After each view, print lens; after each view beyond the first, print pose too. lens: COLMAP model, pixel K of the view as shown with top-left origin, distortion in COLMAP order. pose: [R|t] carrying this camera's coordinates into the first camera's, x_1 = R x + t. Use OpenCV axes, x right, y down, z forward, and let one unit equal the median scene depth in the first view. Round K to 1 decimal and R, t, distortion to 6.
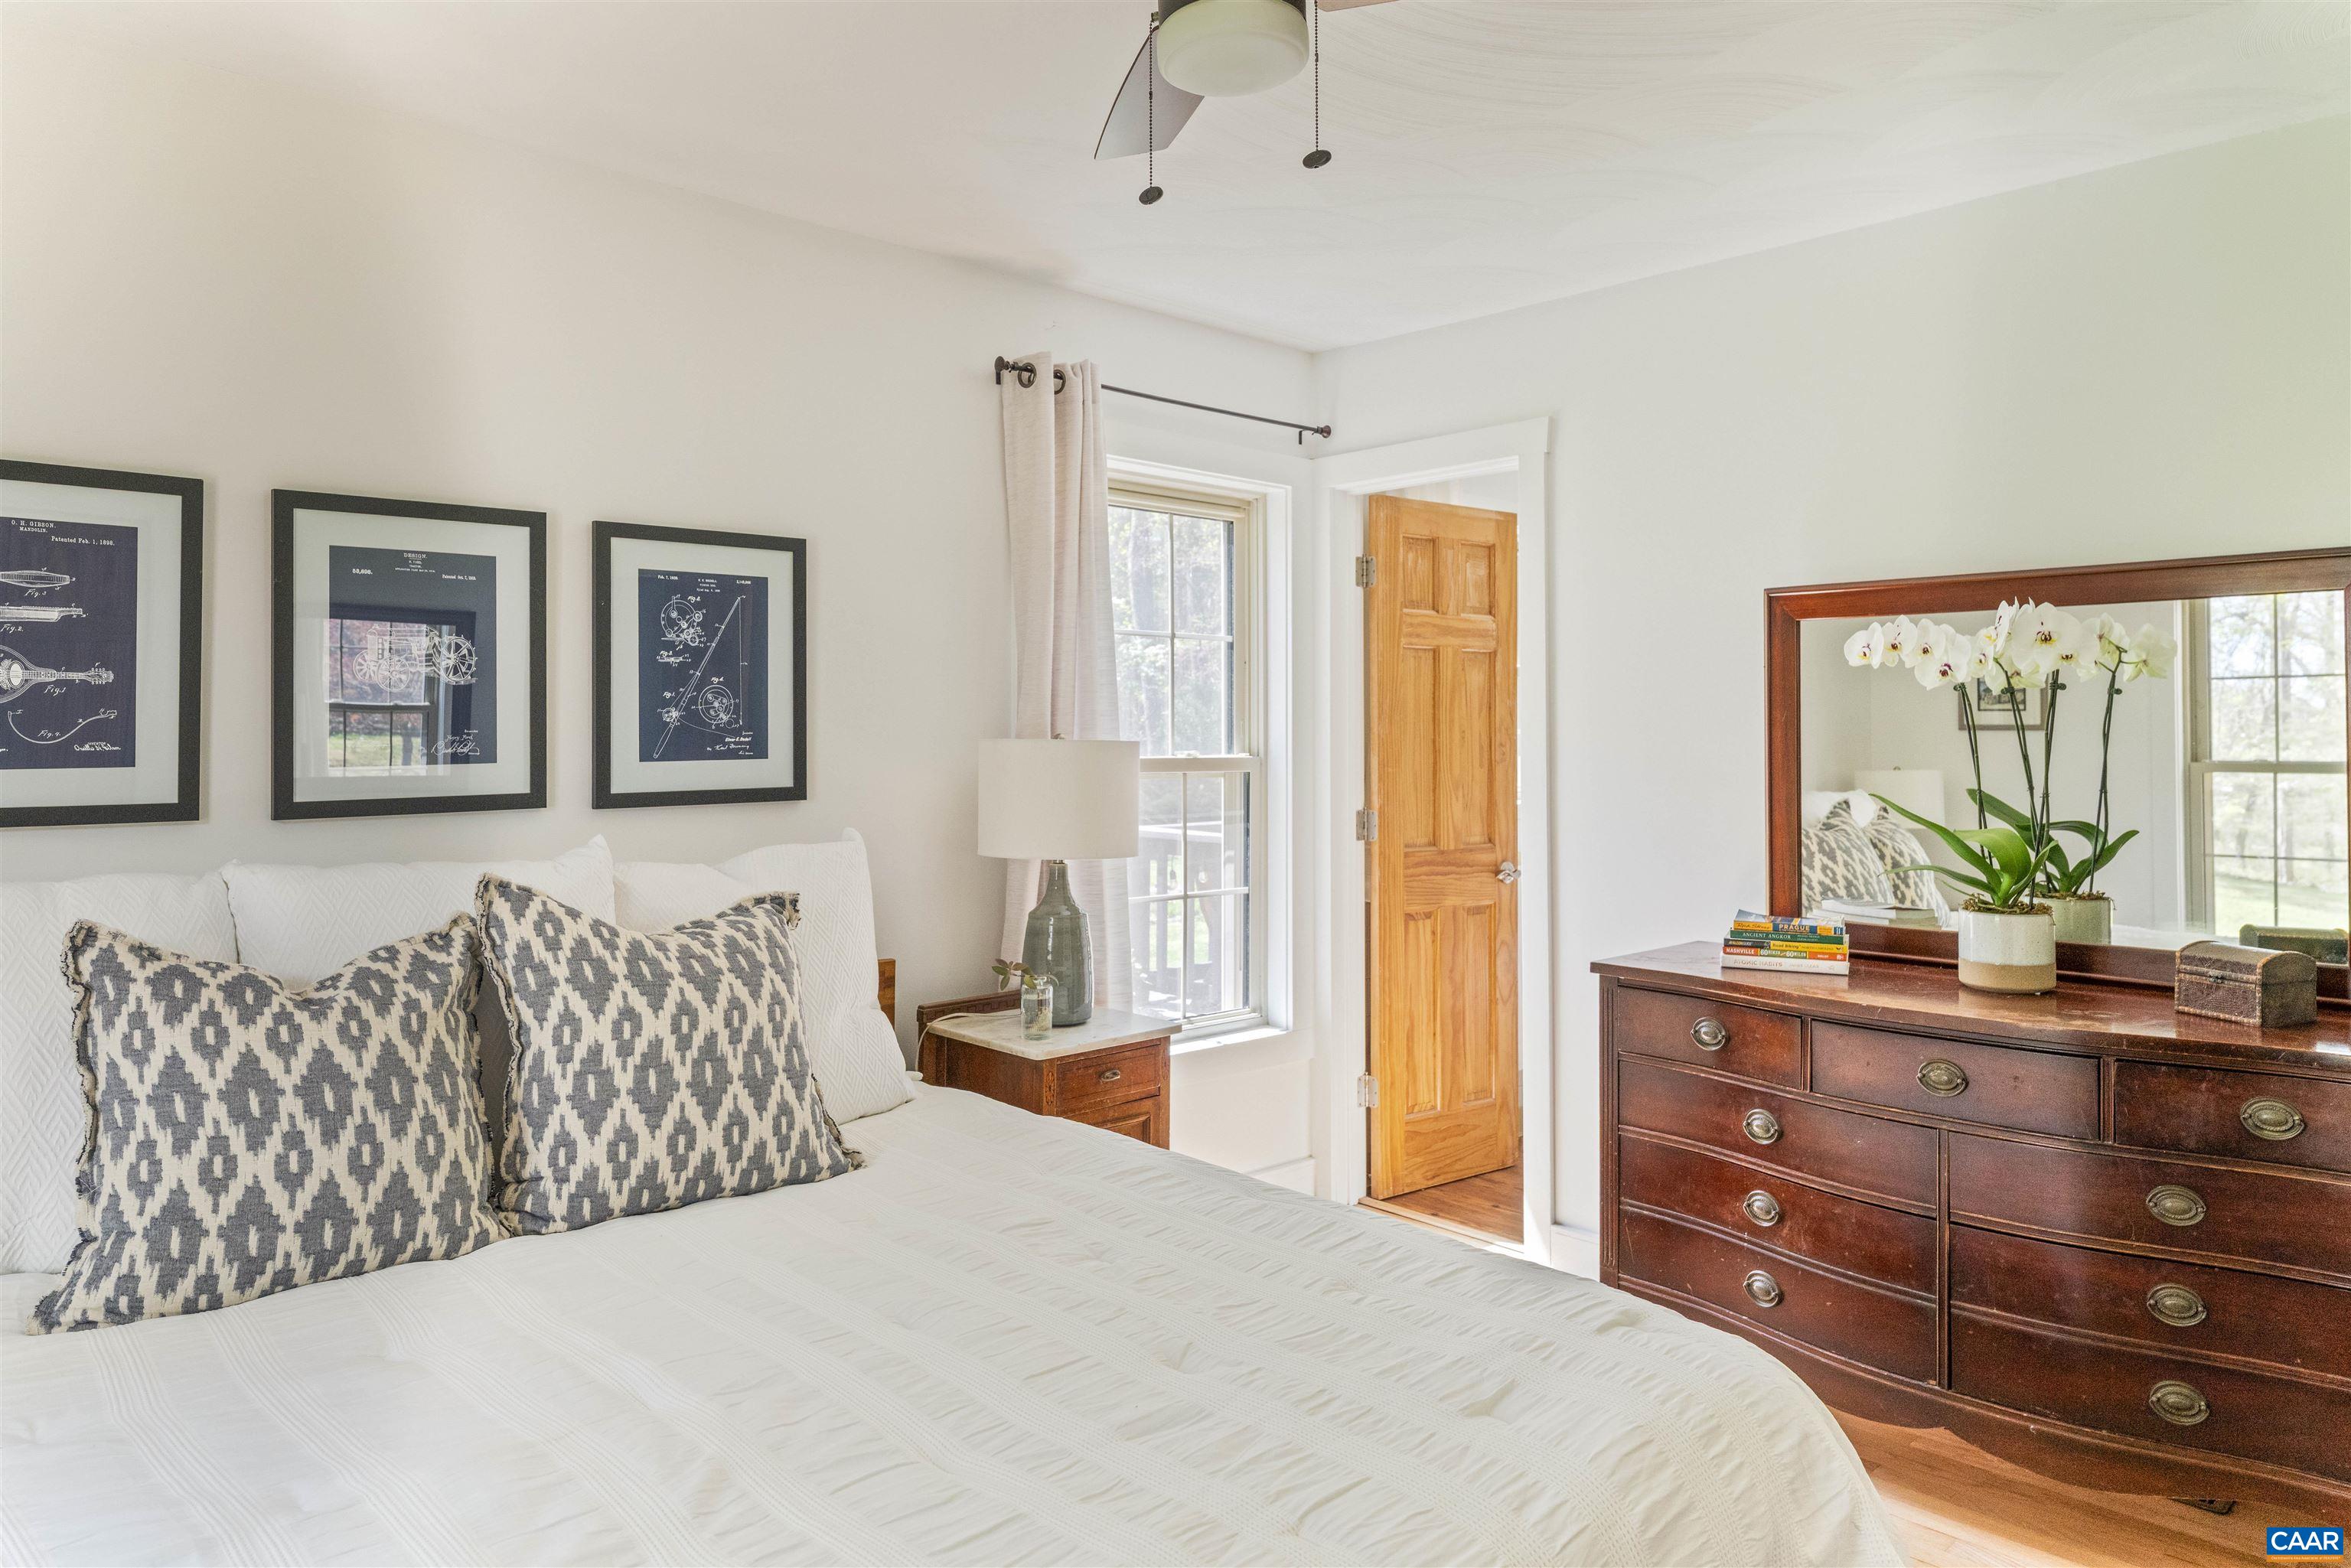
lens RADIAL K [[1359.4, 0, 1265.7], [0, 1359.4, 713.4], [0, 0, 1]] dist [-0.016059, -0.001399]
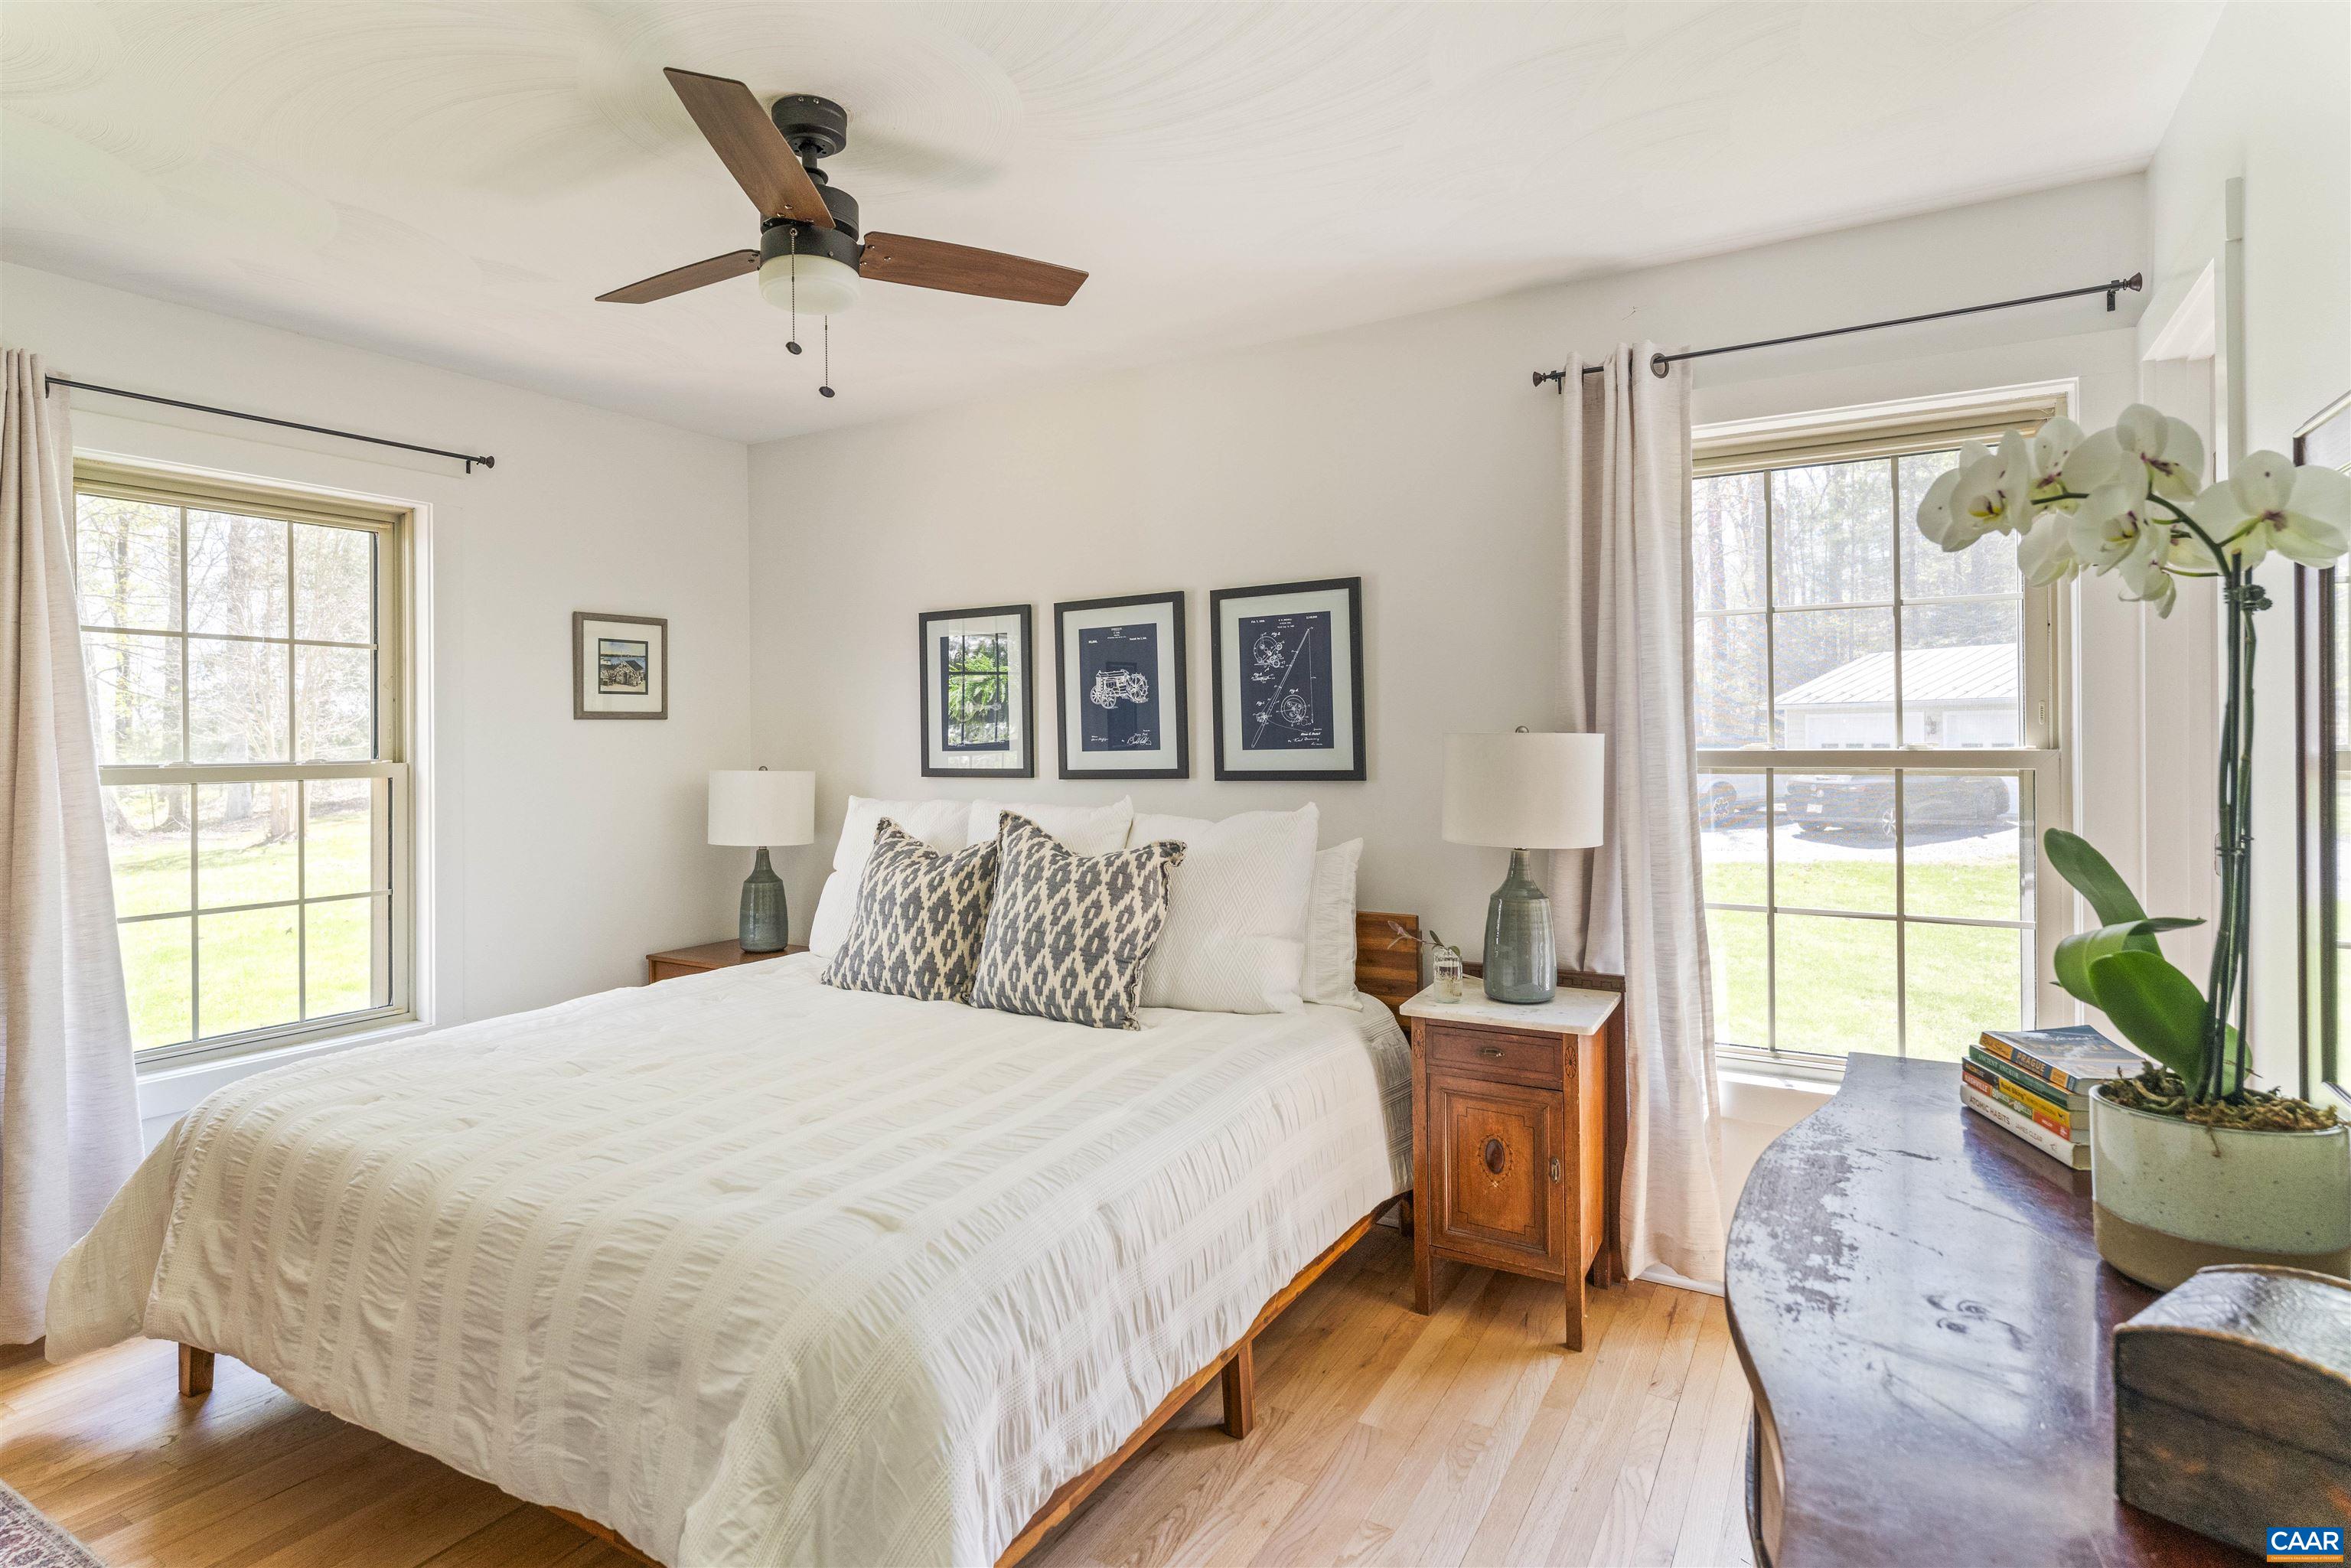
lens RADIAL K [[1162.9, 0, 1086.1], [0, 1162.9, 750.3], [0, 0, 1]] dist [0.001555, -0.001930]
pose [[0.297767, 0.012828, -0.954552, 0.695650], [0.029769, 0.999299, 0.022716, 0.002716], [0.954174, -0.035180, 0.297177, 0.463971]]
